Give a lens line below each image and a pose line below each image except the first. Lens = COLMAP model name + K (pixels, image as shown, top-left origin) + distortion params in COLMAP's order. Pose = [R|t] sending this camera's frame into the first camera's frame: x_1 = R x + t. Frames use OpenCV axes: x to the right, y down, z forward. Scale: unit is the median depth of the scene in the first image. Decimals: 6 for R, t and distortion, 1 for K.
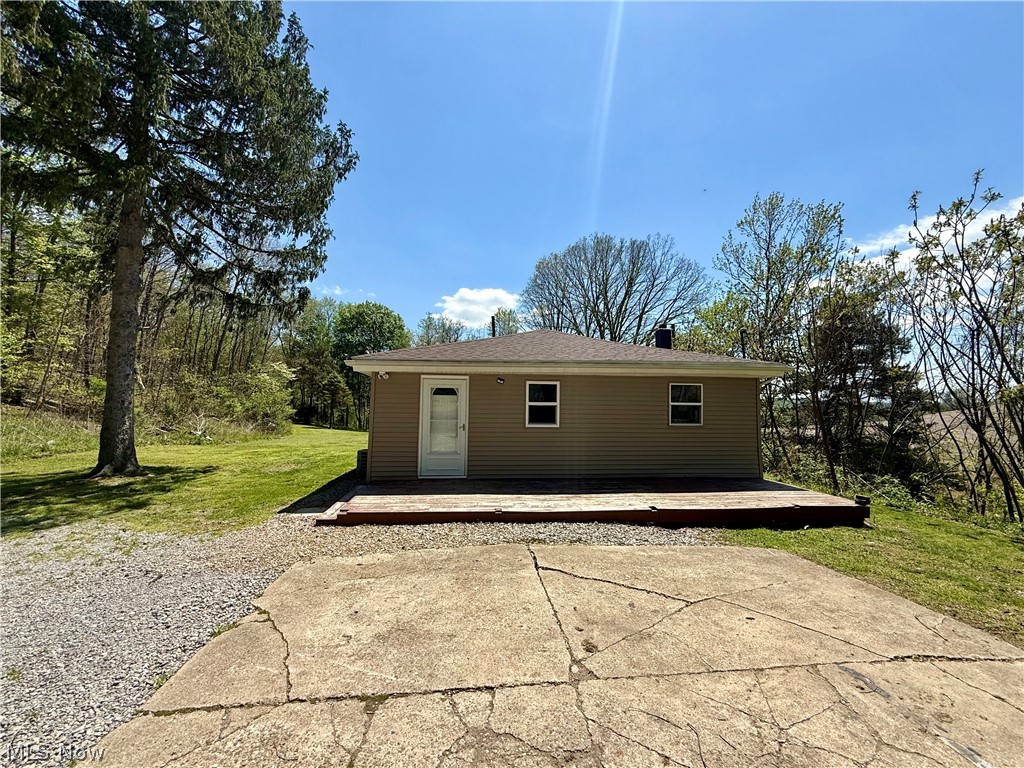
lens RADIAL K [[406.6, 0, 512.0], [0, 406.6, 384.0], [0, 0, 1]] dist [-0.001367, -0.000055]
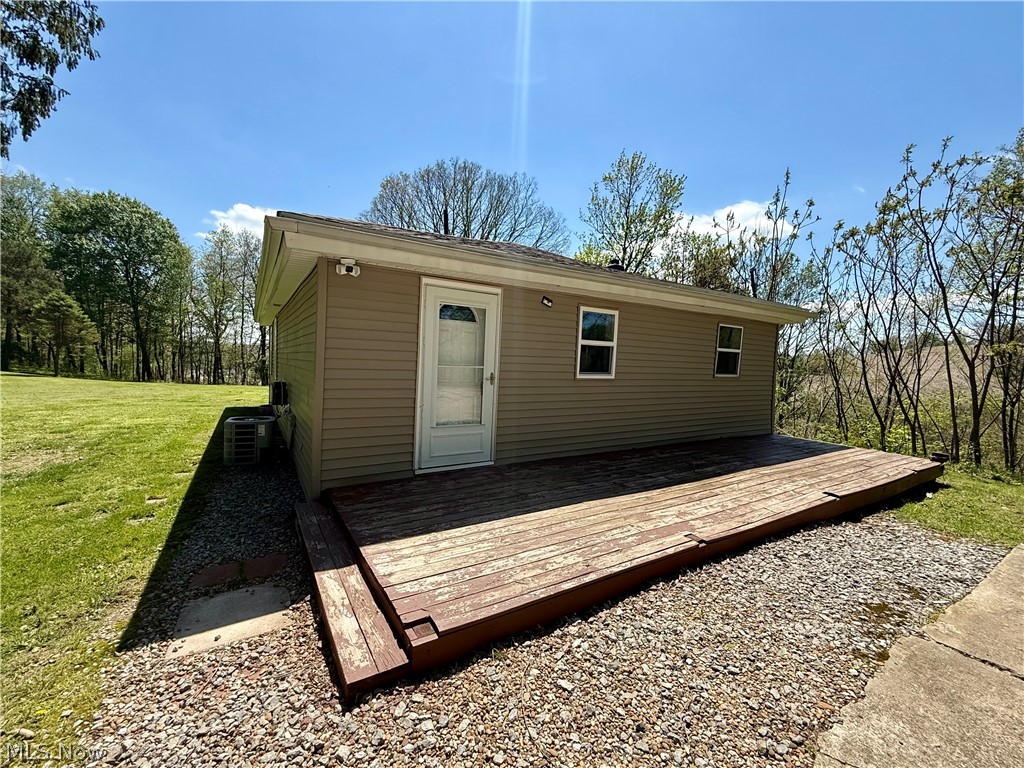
lens RADIAL K [[406.6, 0, 512.0], [0, 406.6, 384.0], [0, 0, 1]] dist [-0.001367, -0.000055]
pose [[0.902890, -0.004916, 0.429843, -0.331797], [-0.049624, 0.992058, 0.115583, 0.044599], [-0.426998, -0.125689, 0.895475, 0.463964]]
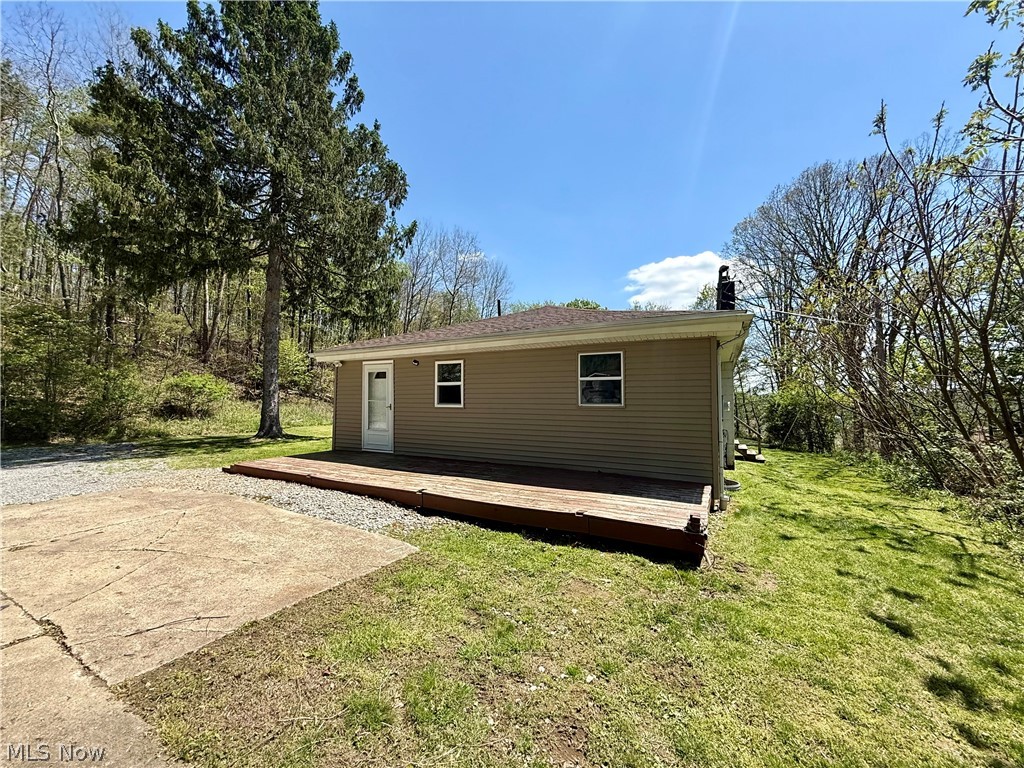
lens RADIAL K [[406.6, 0, 512.0], [0, 406.6, 384.0], [0, 0, 1]] dist [-0.001367, -0.000055]
pose [[0.822015, -0.030239, -0.568663, 0.764828], [0.038787, 0.999243, 0.002933, 0.052215], [0.568144, -0.024467, 0.822565, 0.272718]]
